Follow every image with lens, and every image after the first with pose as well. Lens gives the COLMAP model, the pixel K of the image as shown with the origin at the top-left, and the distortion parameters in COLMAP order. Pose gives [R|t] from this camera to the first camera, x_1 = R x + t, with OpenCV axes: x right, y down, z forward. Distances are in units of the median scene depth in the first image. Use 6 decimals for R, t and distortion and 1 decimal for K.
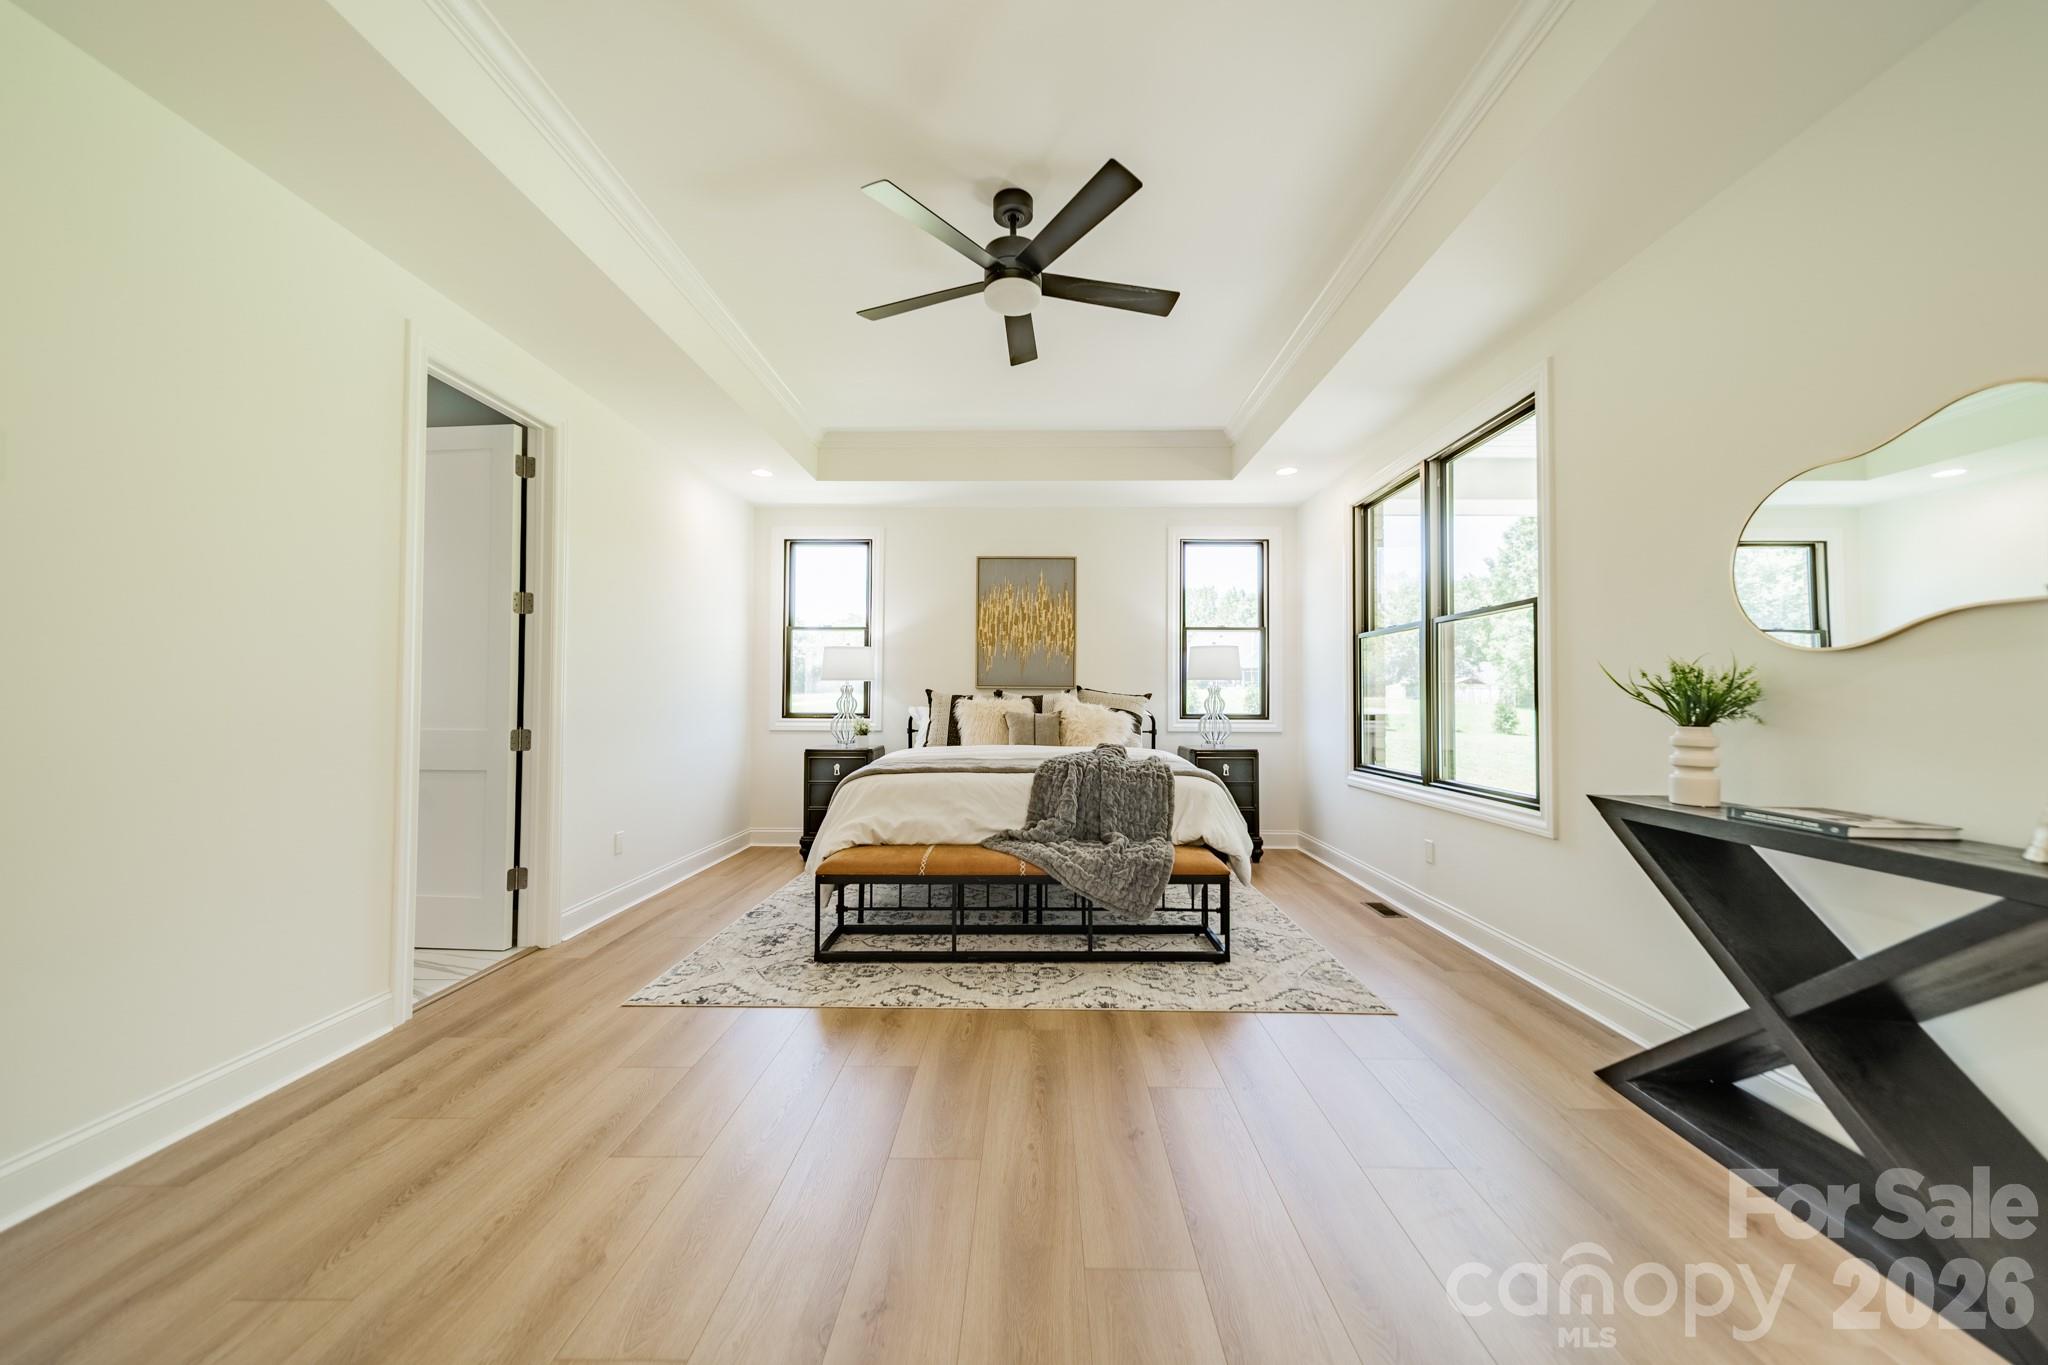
lens RADIAL K [[726.0, 0, 1028.0], [0, 726.0, 681.9], [0, 0, 1]] dist [0.008312, 0.000339]
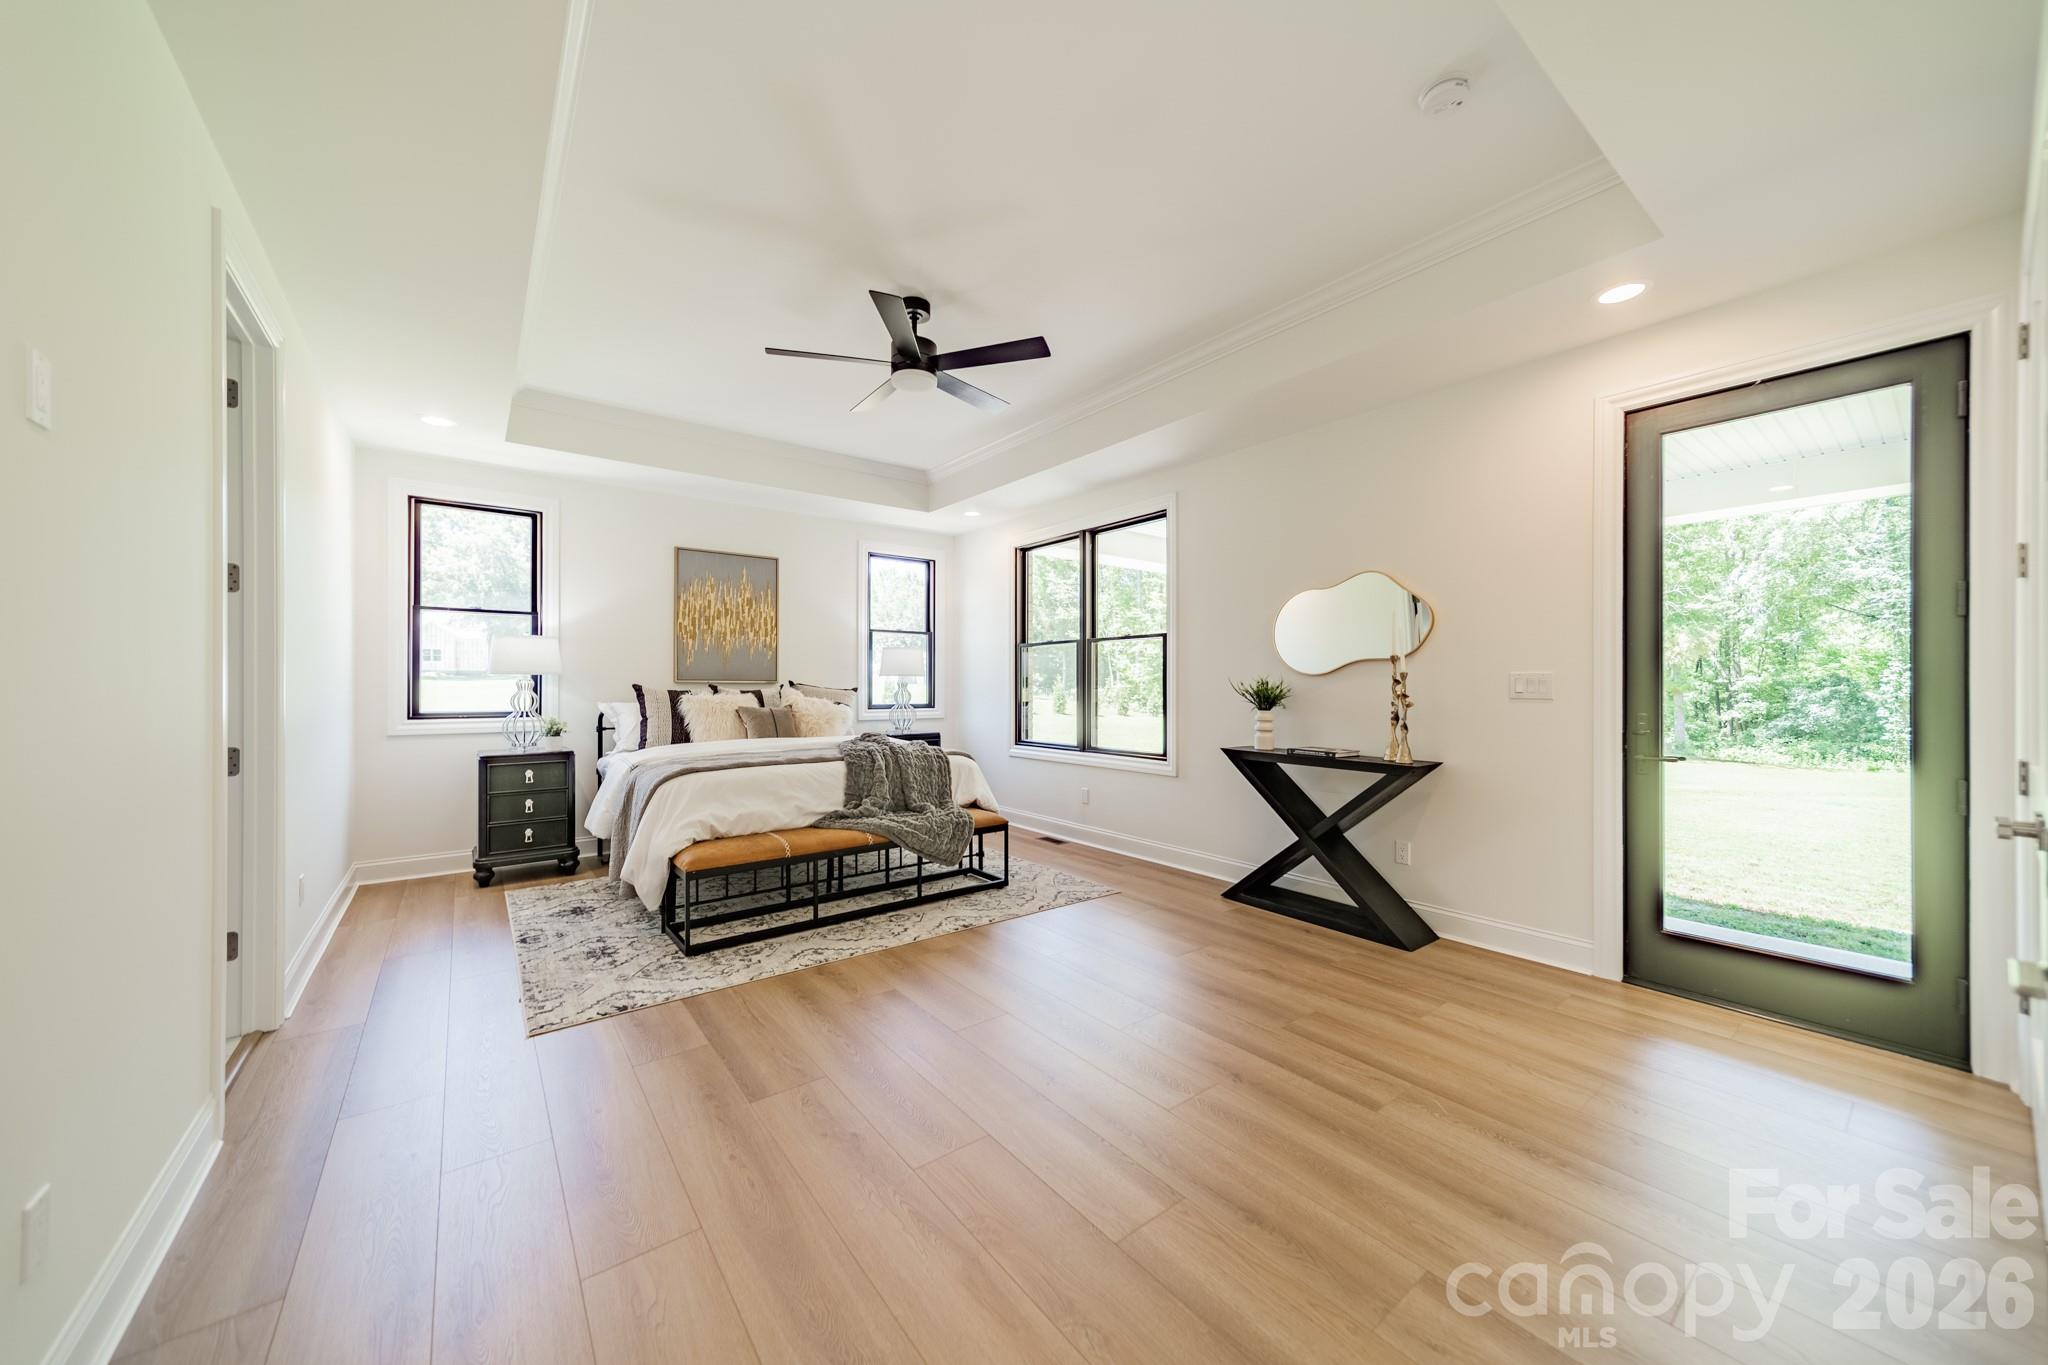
lens RADIAL K [[725.6, 0, 1028.9], [0, 725.6, 686.2], [0, 0, 1]] dist [0.007576, 0.000170]
pose [[0.781024, -0.003399, 0.624492, -0.499846], [-0.013914, 0.999642, 0.022842, -0.024536], [-0.624346, -0.026529, 0.780697, -0.086792]]
